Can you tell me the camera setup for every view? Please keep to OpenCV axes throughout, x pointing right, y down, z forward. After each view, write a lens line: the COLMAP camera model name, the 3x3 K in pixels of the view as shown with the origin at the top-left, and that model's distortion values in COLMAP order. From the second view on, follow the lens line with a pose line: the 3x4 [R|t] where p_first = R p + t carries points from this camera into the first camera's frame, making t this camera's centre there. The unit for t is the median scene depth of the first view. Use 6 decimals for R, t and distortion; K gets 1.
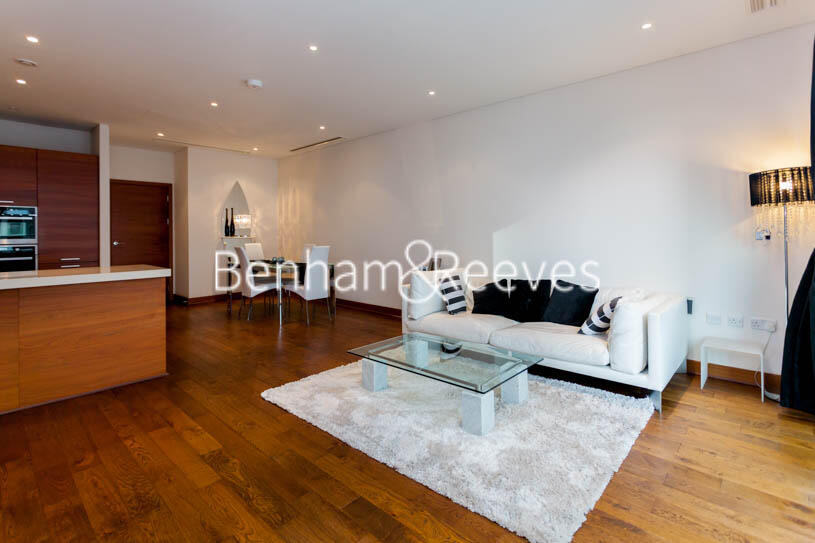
lens RADIAL K [[396.1, 0, 409.7], [0, 396.1, 236.8], [0, 0, 1]] dist [0.000902, 0.000311]
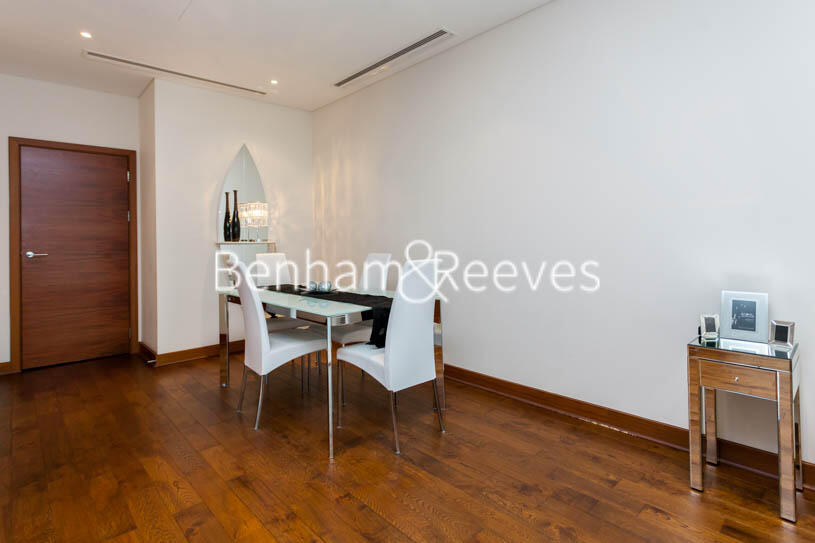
lens RADIAL K [[422.8, 0, 417.9], [0, 422.8, 240.6], [0, 0, 1]] dist [-0.013067, -0.000420]
pose [[0.997992, -0.009383, -0.062638, -0.202688], [0.008743, 0.999907, -0.010487, 0.009648], [0.062731, 0.009918, 0.997981, 0.558224]]
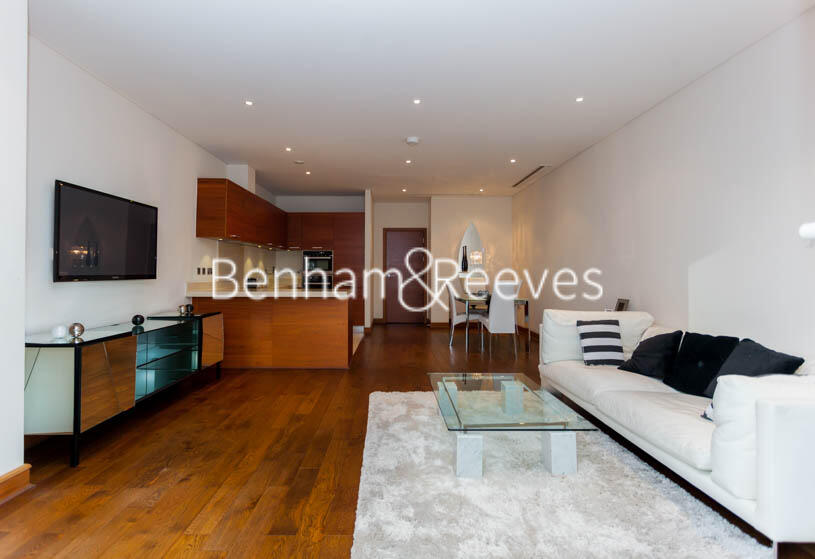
lens RADIAL K [[404.1, 0, 386.0], [0, 404.1, 270.0], [0, 0, 1]] dist [-0.000095, 0.000571]
pose [[0.669426, 0.005256, -0.742860, 0.330974], [-0.014936, 0.999868, -0.006384, 0.008263], [0.742728, 0.015369, 0.669417, 0.095860]]
